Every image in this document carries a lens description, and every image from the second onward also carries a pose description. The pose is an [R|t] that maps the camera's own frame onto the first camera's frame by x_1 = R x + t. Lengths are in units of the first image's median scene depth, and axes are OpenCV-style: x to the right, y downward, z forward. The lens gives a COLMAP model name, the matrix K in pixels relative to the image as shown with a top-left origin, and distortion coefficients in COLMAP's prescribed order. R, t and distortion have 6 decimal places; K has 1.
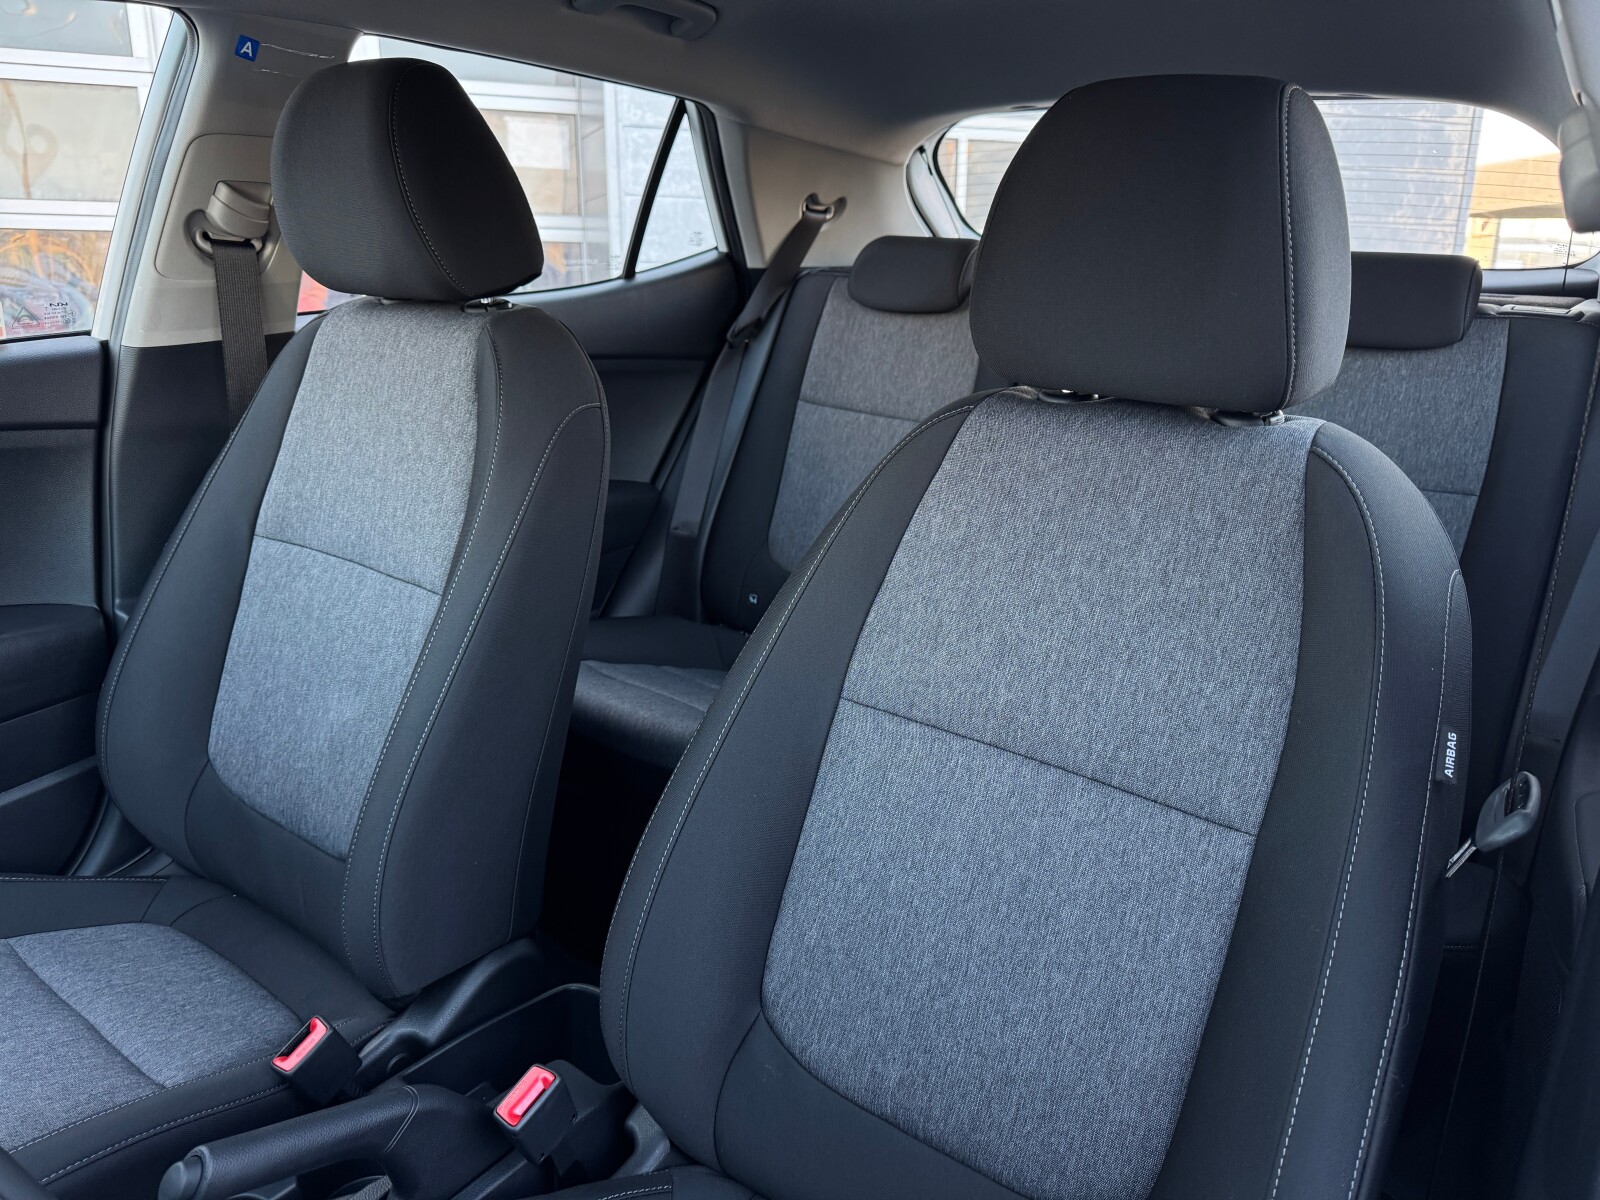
lens RADIAL K [[1122.3, 0, 800.0], [0, 1122.3, 600.0], [0, 0, 1]] dist [0.091145, -0.133556]
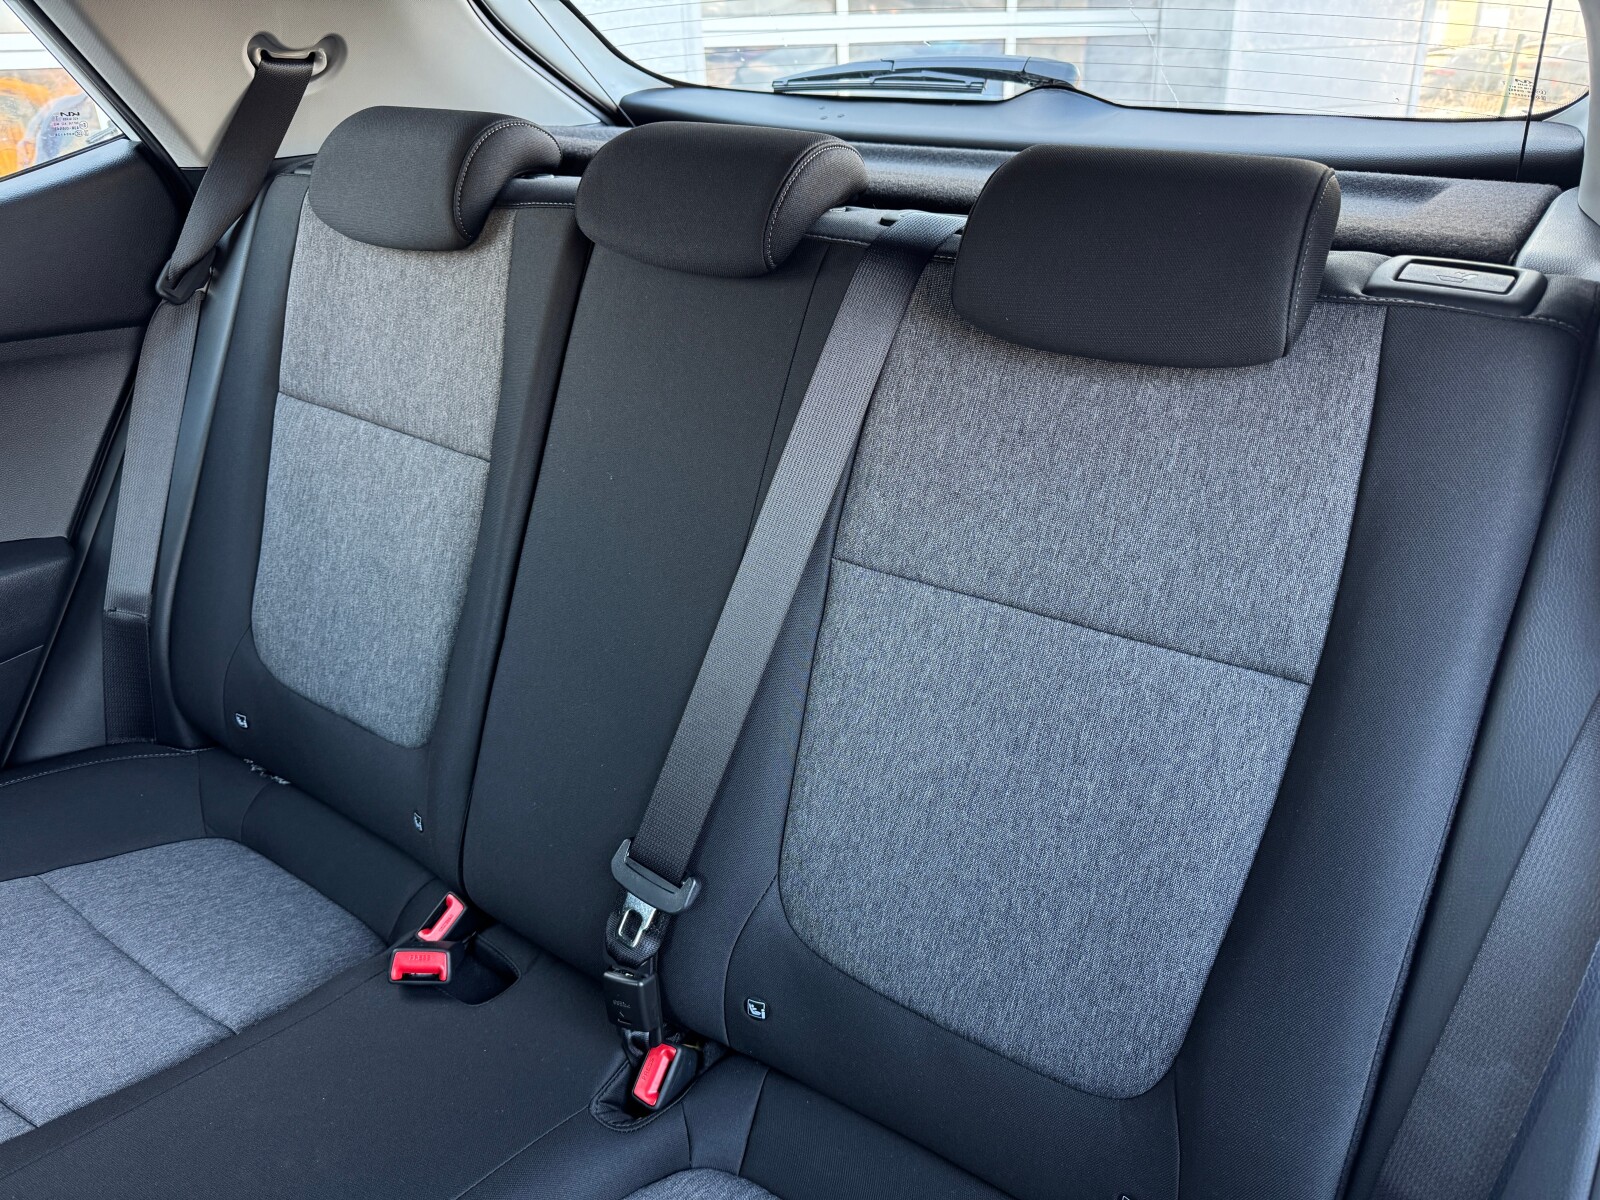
lens RADIAL K [[1151.2, 0, 800.0], [0, 1151.2, 600.0], [0, 0, 1]] dist [-0.002809, -0.008971]
pose [[0.998094, -0.056248, 0.025401, 0.266377], [0.051566, 0.986160, 0.157574, -0.157498], [-0.033913, -0.155964, 0.987180, 0.382734]]
